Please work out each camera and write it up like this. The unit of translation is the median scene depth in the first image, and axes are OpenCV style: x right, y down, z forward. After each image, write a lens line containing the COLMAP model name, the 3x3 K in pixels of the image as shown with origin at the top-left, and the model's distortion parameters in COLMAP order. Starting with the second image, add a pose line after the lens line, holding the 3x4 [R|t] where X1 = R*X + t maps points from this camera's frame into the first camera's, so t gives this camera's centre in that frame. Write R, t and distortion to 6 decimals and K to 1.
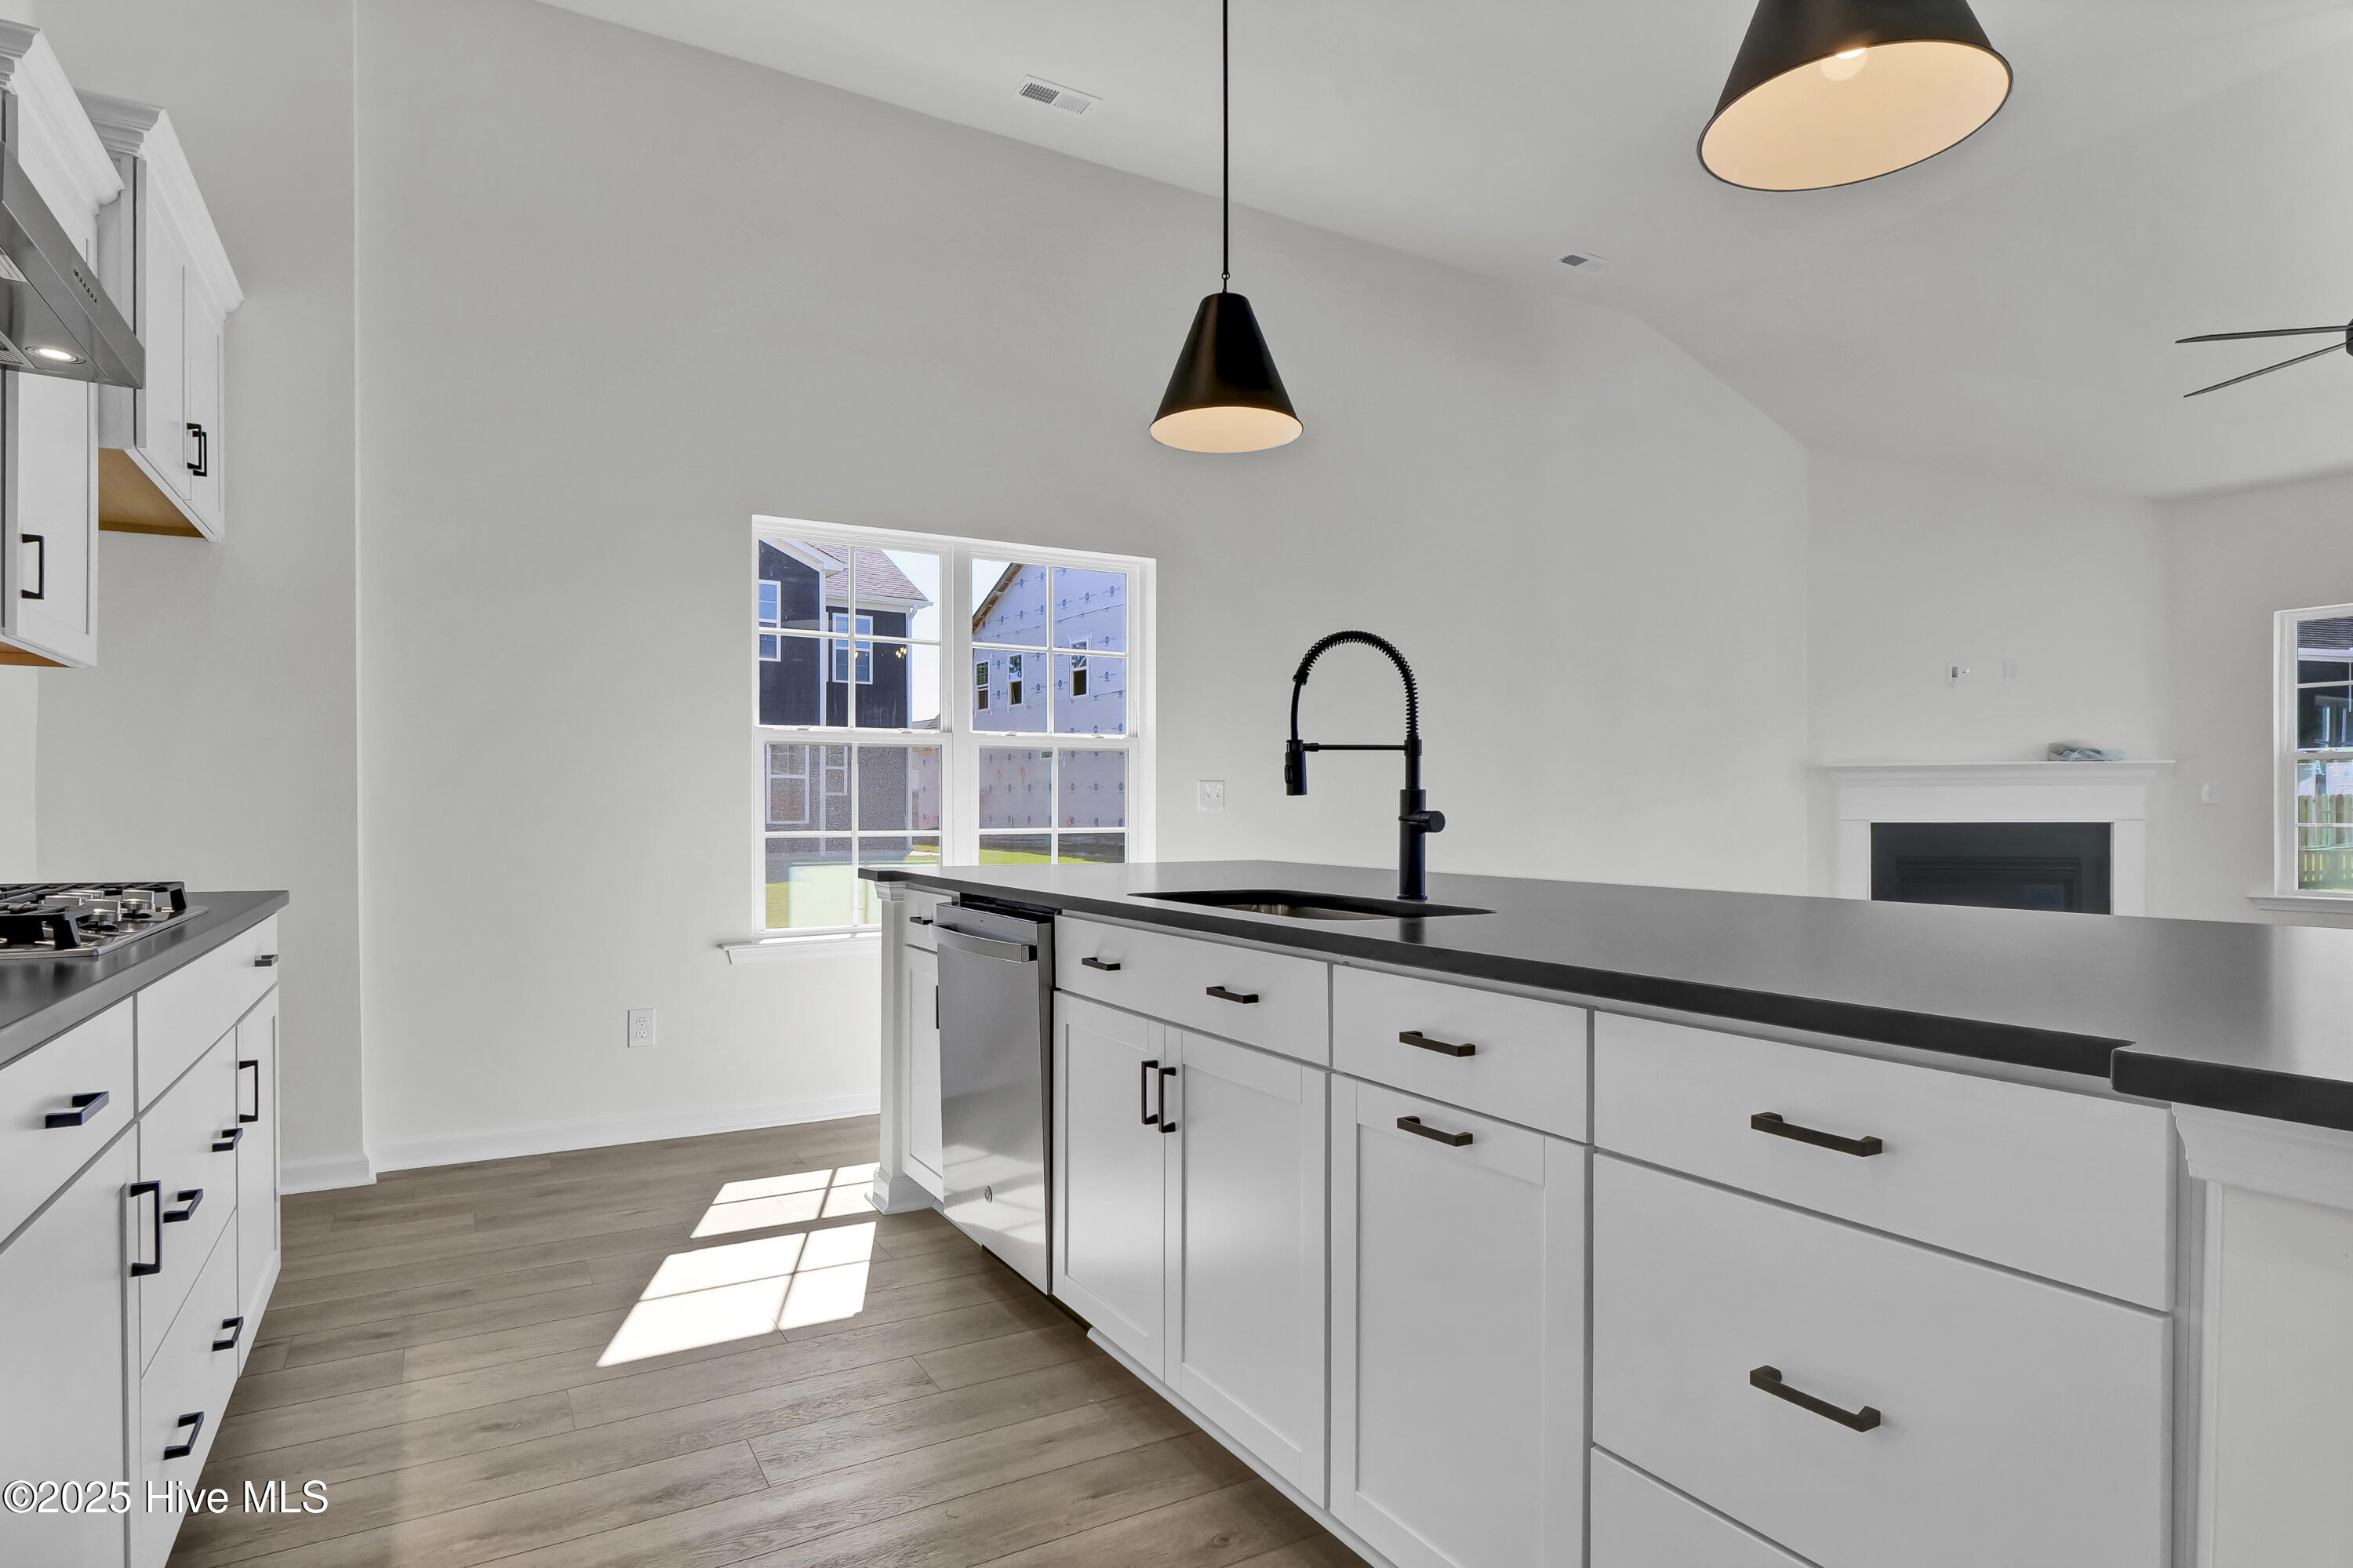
lens RADIAL K [[1251.4, 0, 1181.1], [0, 1251.4, 816.1], [0, 0, 1]] dist [-0.011997, 0.001142]
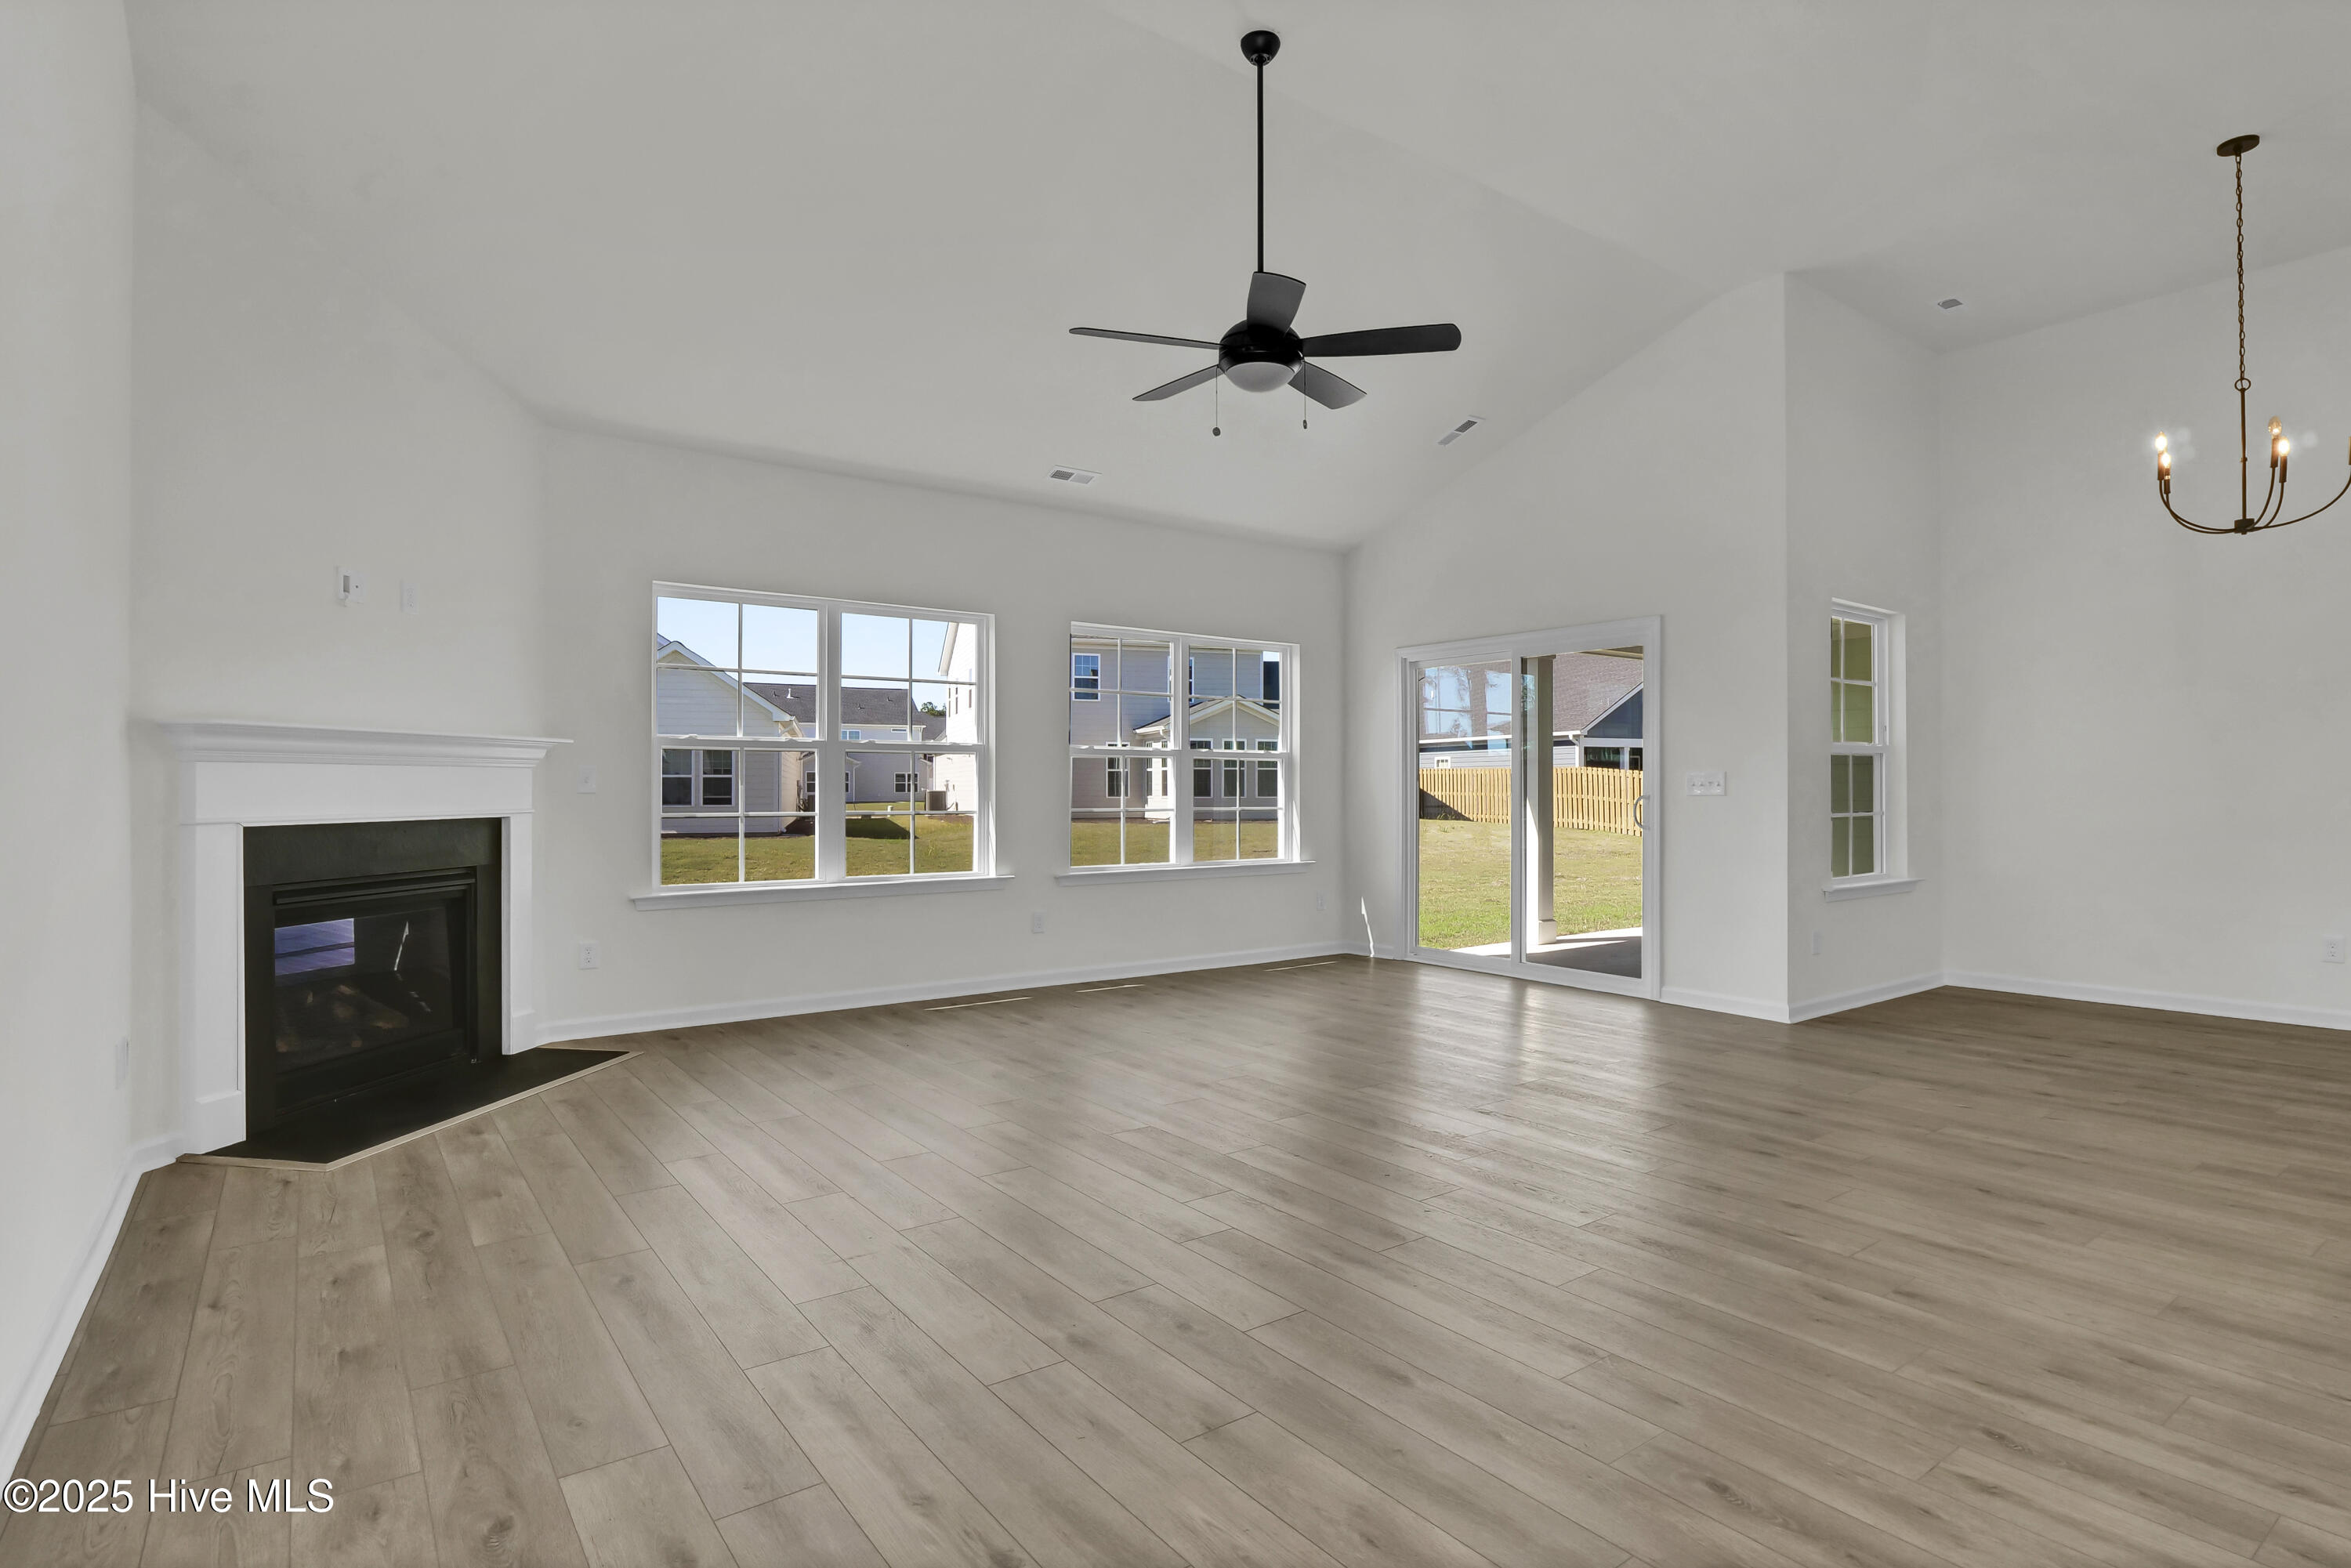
lens RADIAL K [[1180.6, 0, 1169.5], [0, 1180.6, 773.6], [0, 0, 1]] dist [-0.009064, -0.001805]
pose [[-0.102782, 0.012195, 0.994629, -0.023314], [0.007530, 0.999906, -0.011481, -0.025407], [-0.994675, 0.006309, -0.102864, 1.701096]]
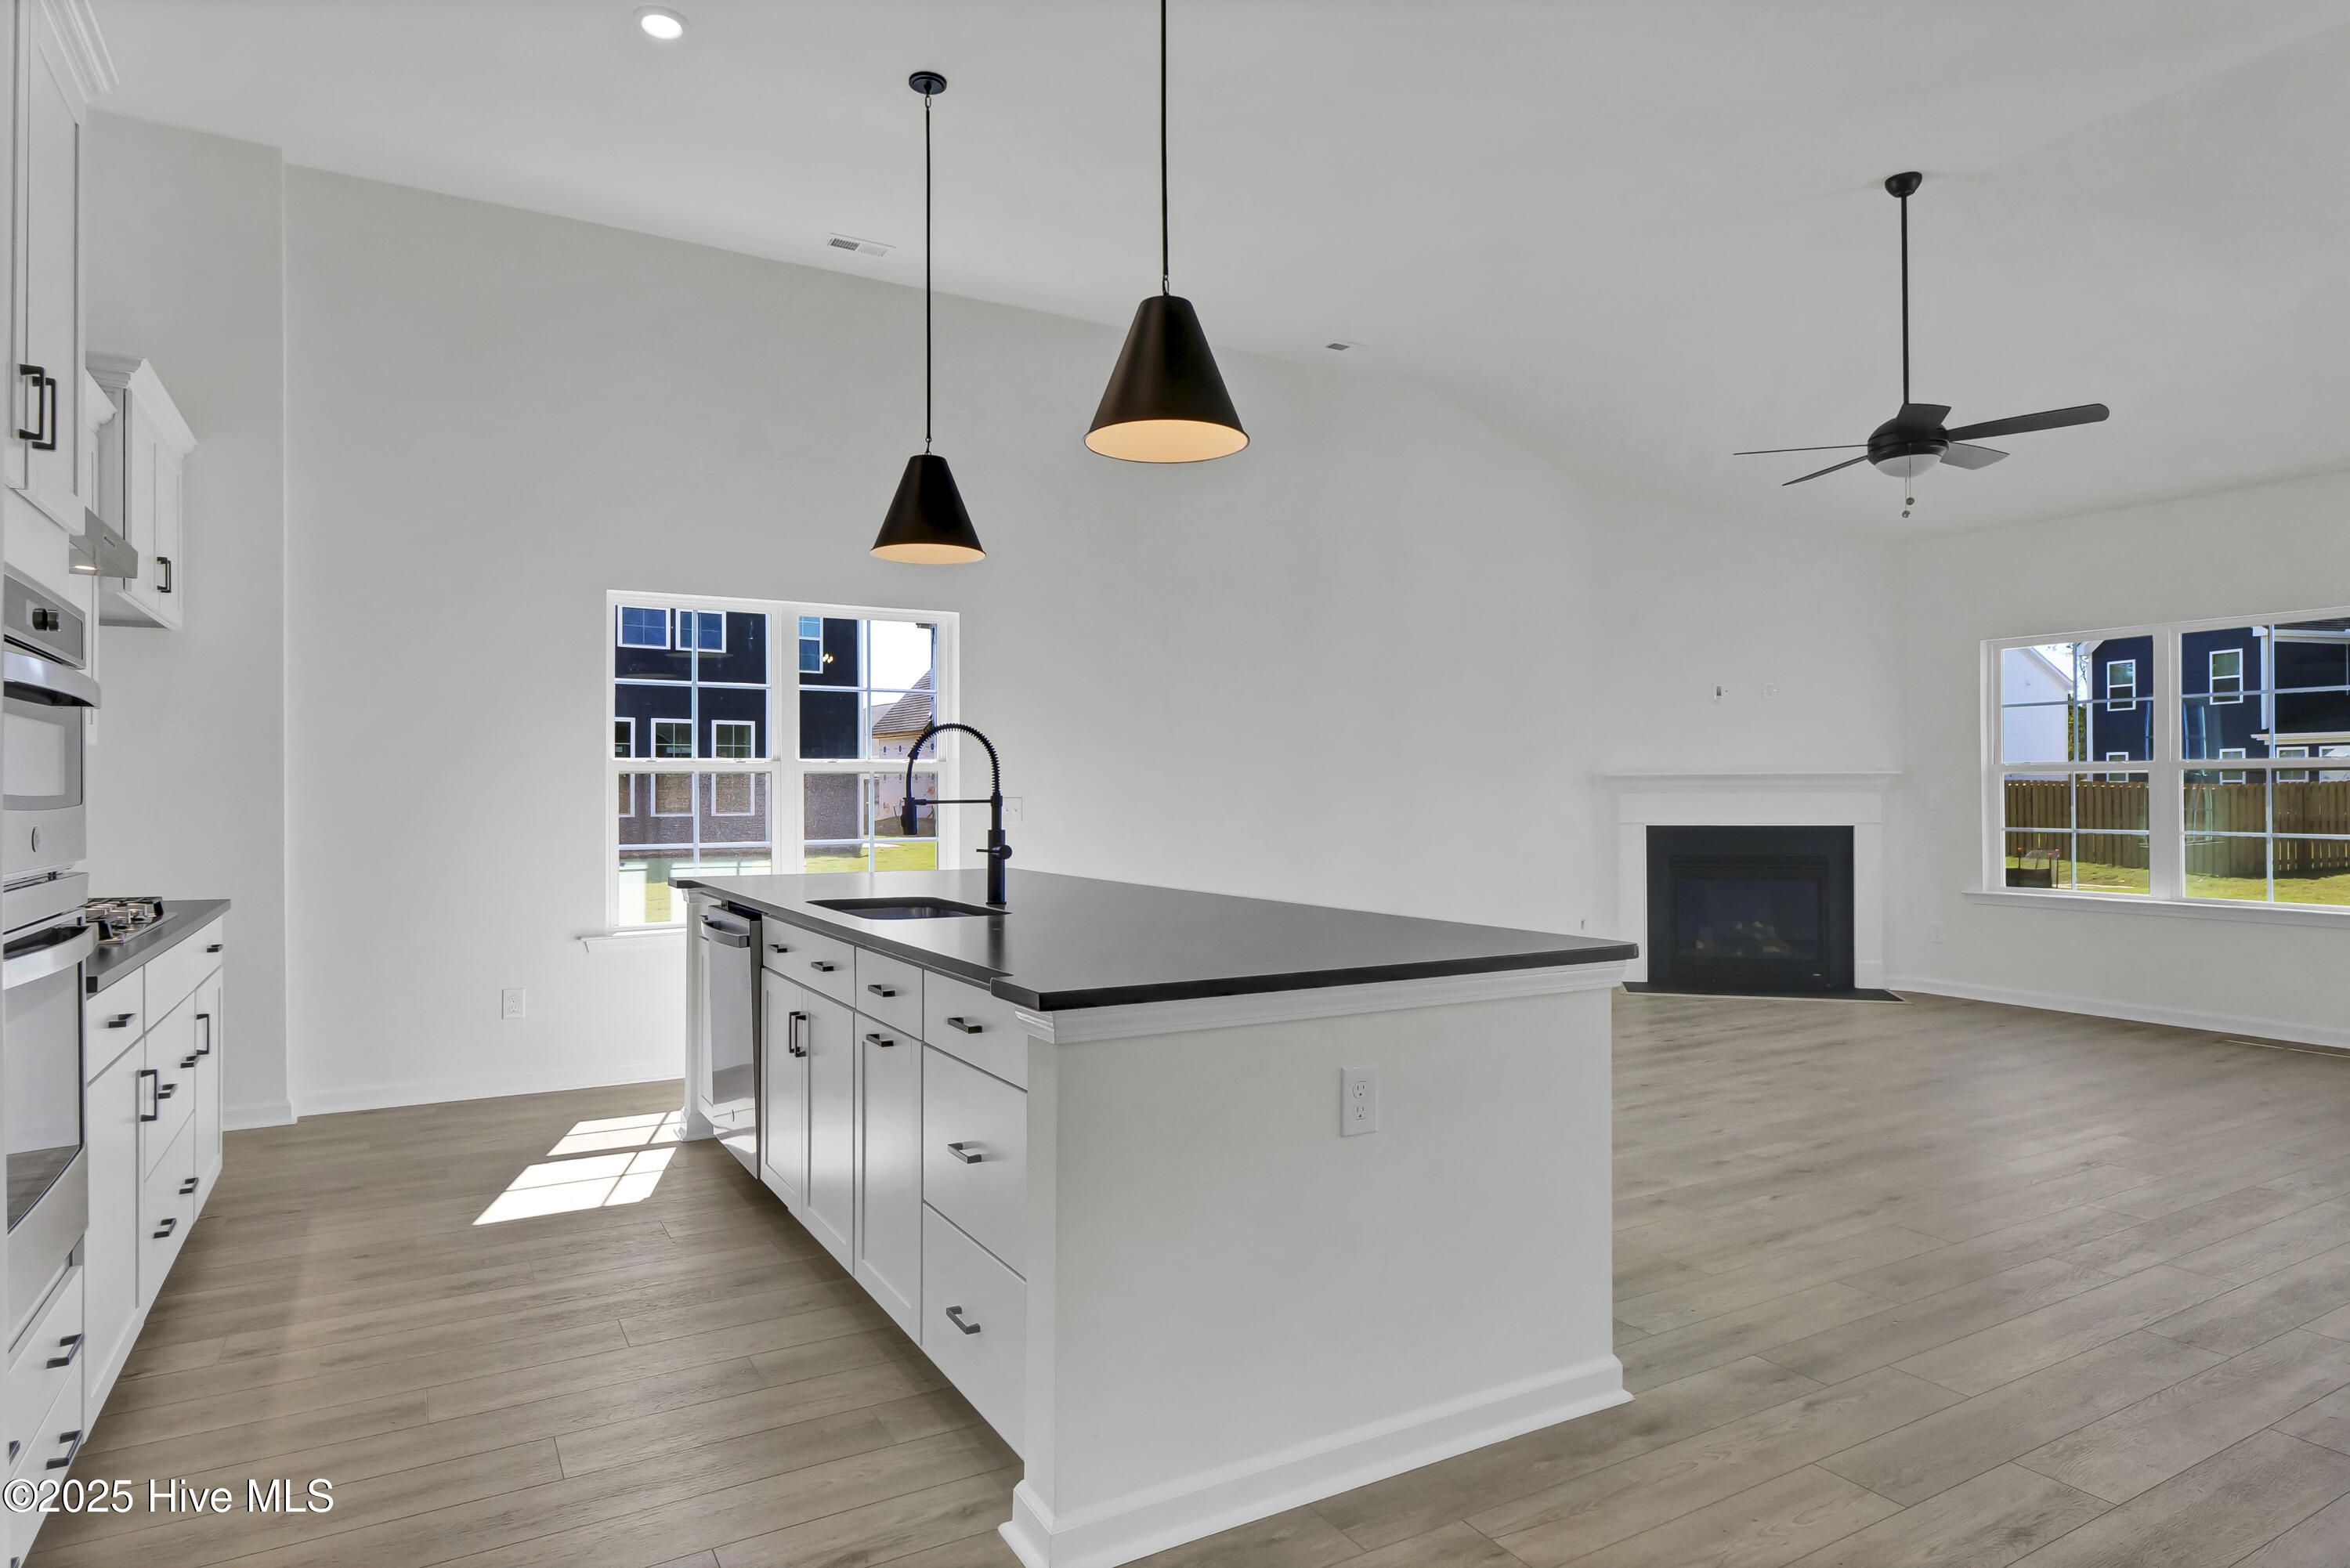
lens RADIAL K [[1324.3, 0, 1175.0], [0, 1324.3, 784.0], [0, 0, 1]] dist [-0.002242, -0.000116]
pose [[0.999996, -0.002506, -0.001127, 0.349644], [0.002491, 0.999917, -0.012651, -0.048282], [0.001159, 0.012648, 0.999919, -0.491799]]
